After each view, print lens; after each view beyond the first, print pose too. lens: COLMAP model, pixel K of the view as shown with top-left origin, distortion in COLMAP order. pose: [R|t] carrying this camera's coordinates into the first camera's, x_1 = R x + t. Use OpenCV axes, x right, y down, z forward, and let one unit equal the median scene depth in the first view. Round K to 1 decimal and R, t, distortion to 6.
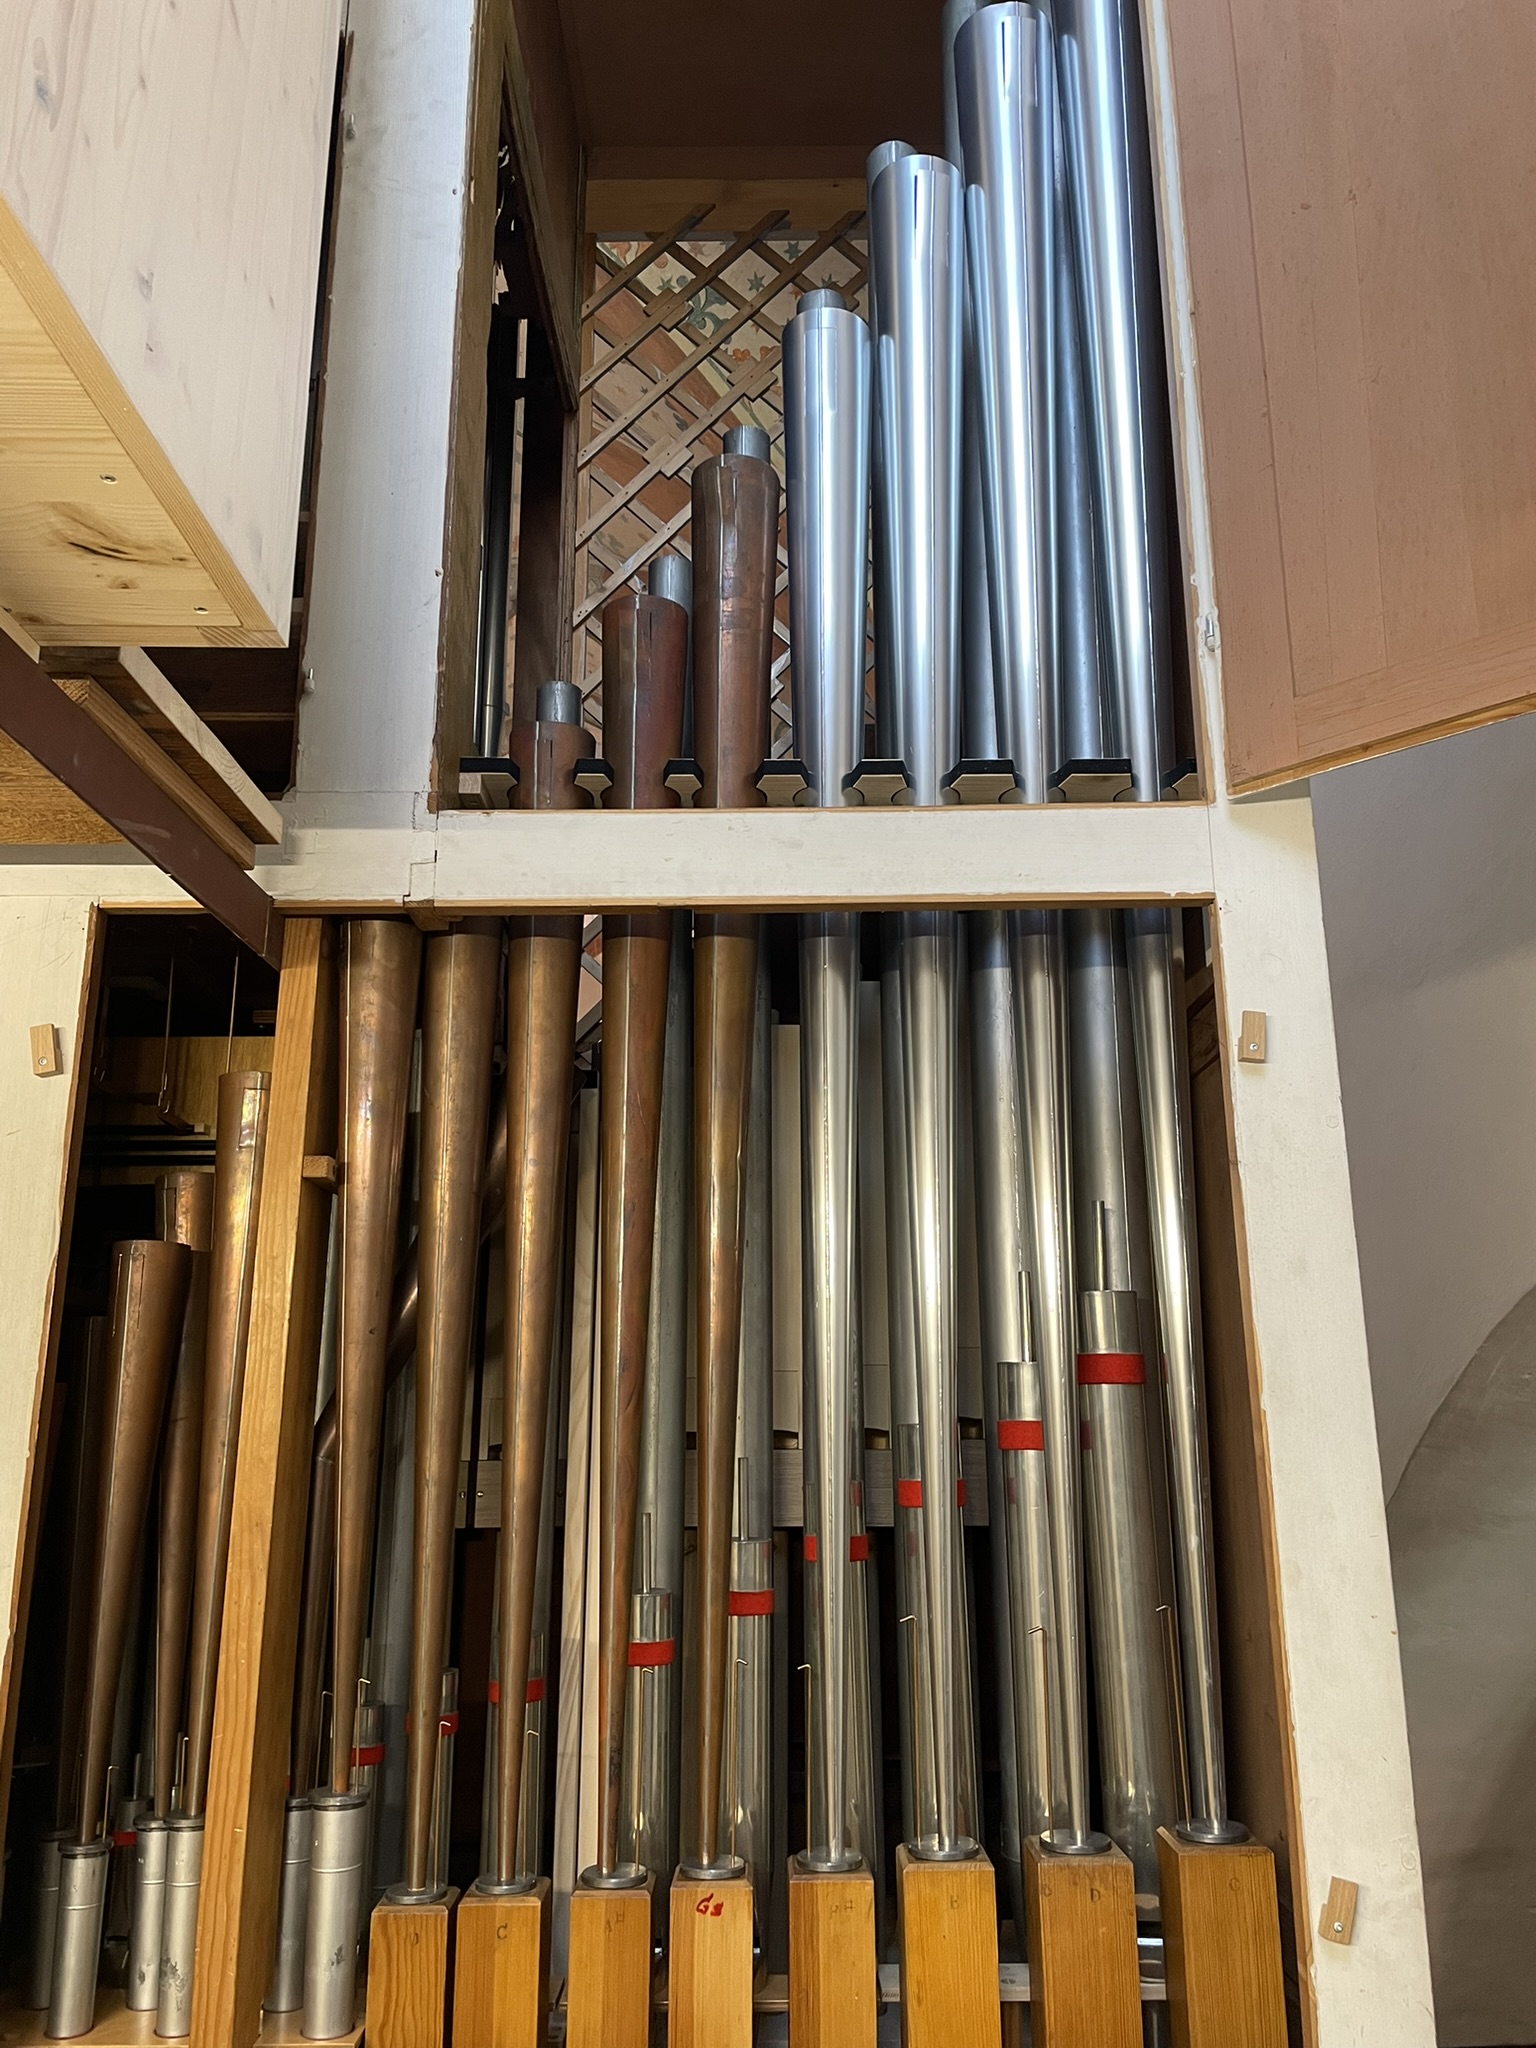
lens RADIAL K [[1542.3, 0, 768.0], [0, 1542.3, 1024.0], [0, 0, 1]] dist [0.107396, -0.133059]
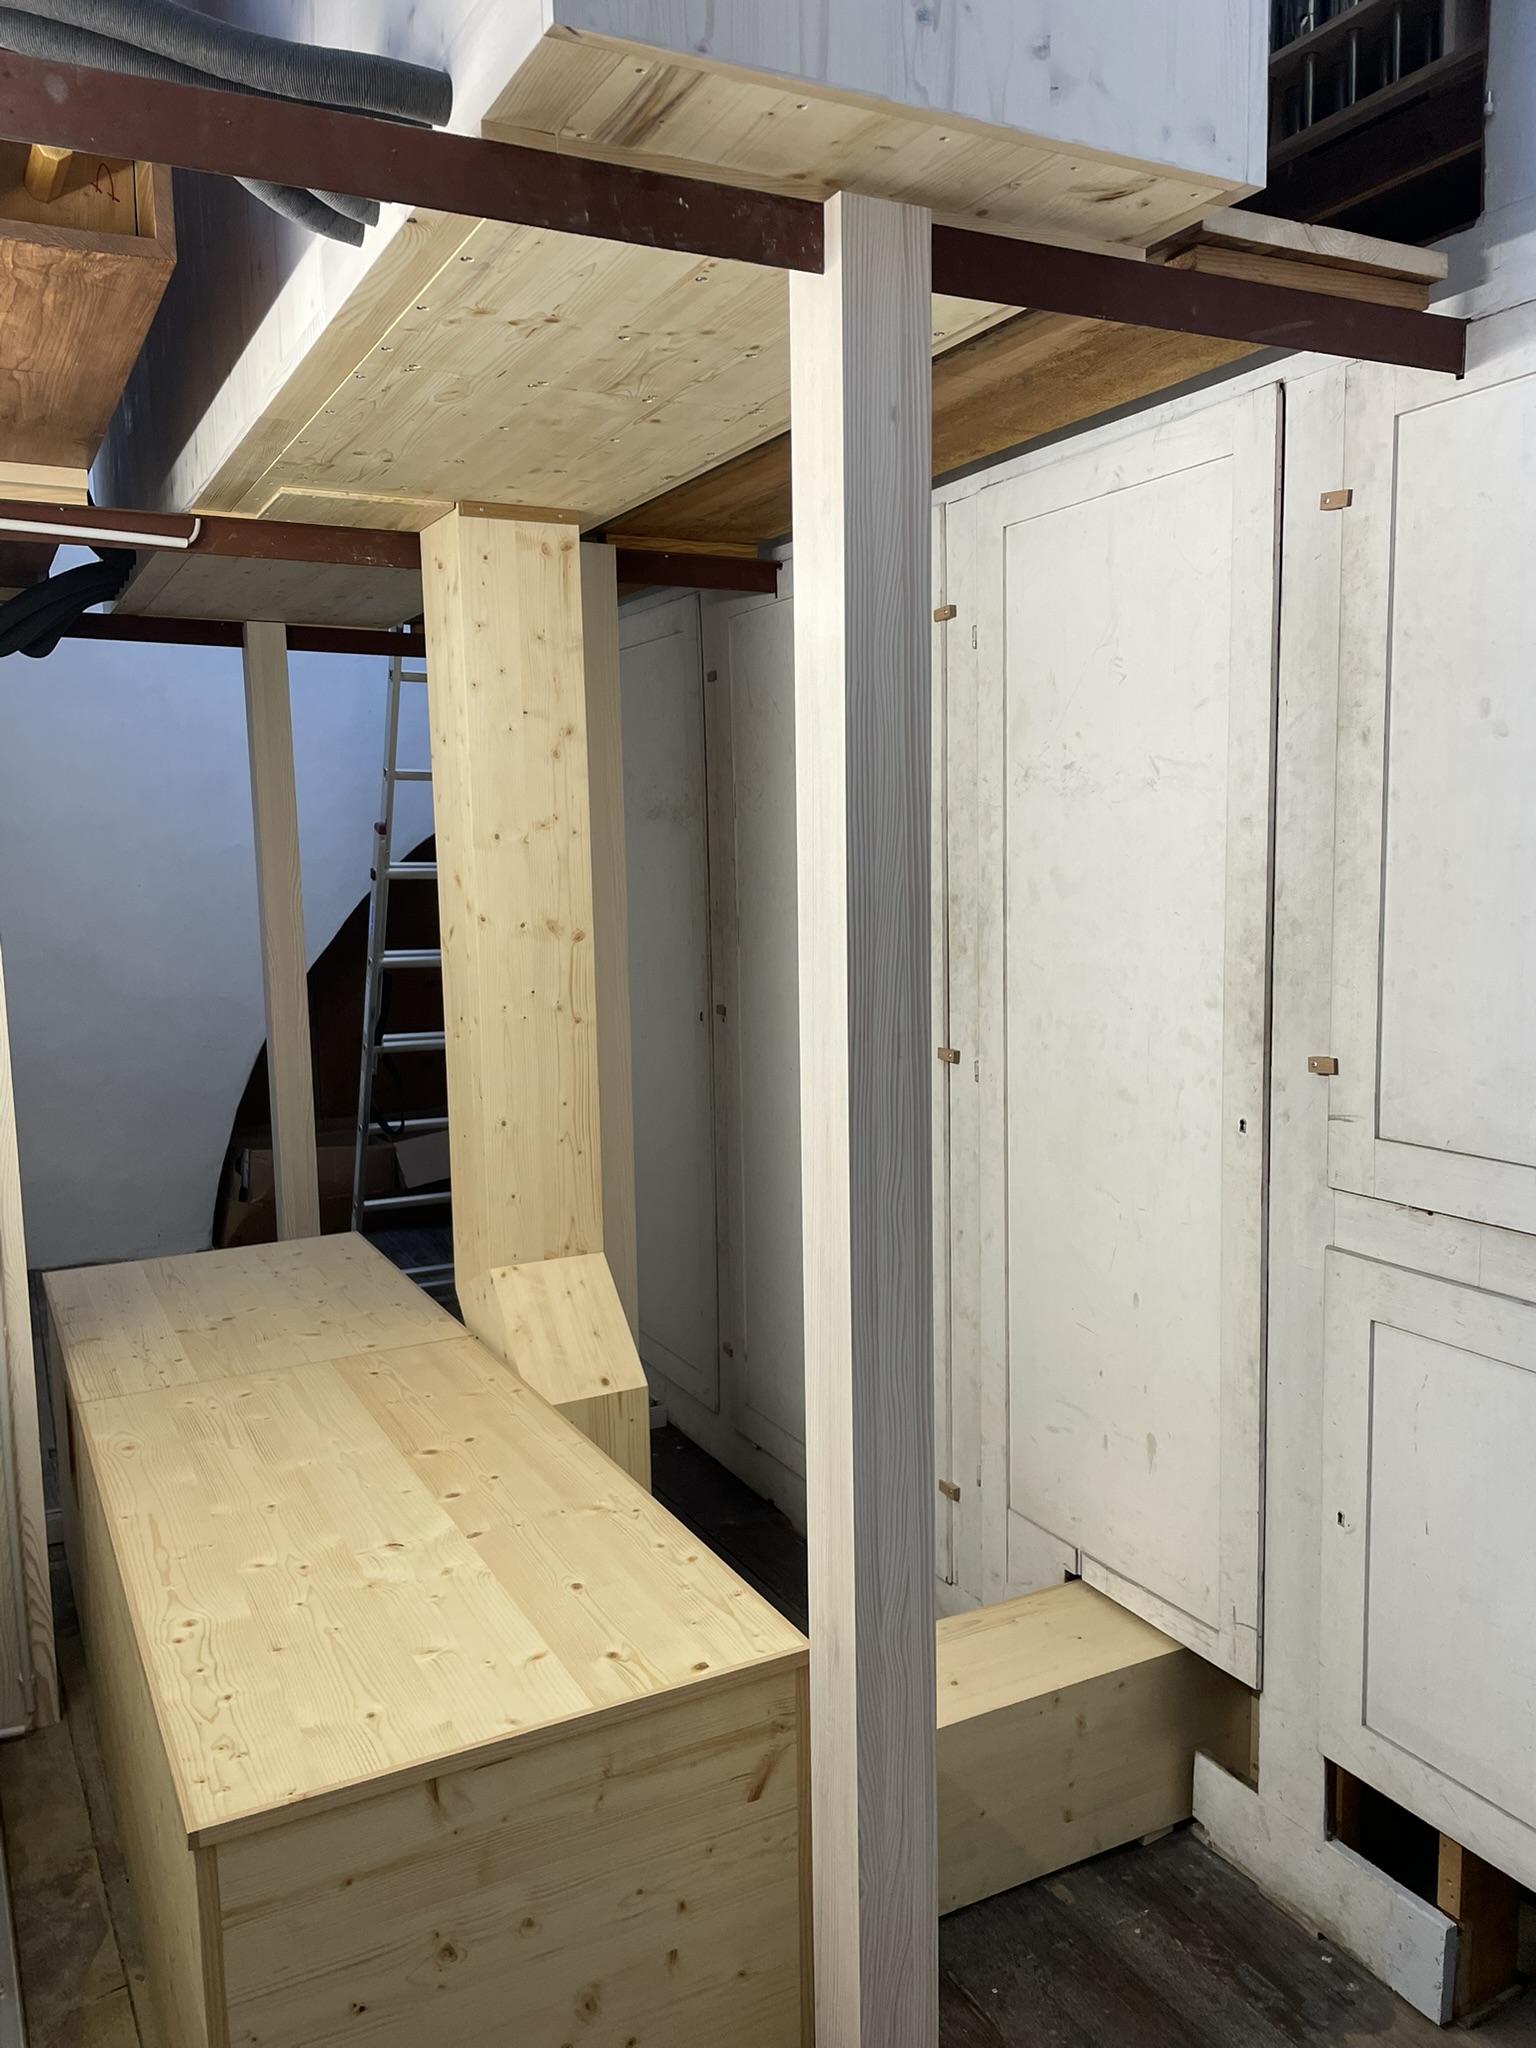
lens RADIAL K [[1542.3, 0, 768.0], [0, 1542.3, 1024.0], [0, 0, 1]] dist [0.107396, -0.133059]
pose [[0.462604, 0.097319, -0.881208, 0.659298], [0.241140, 0.942672, 0.230697, 0.022962], [0.853141, -0.319215, 0.412616, -0.150564]]
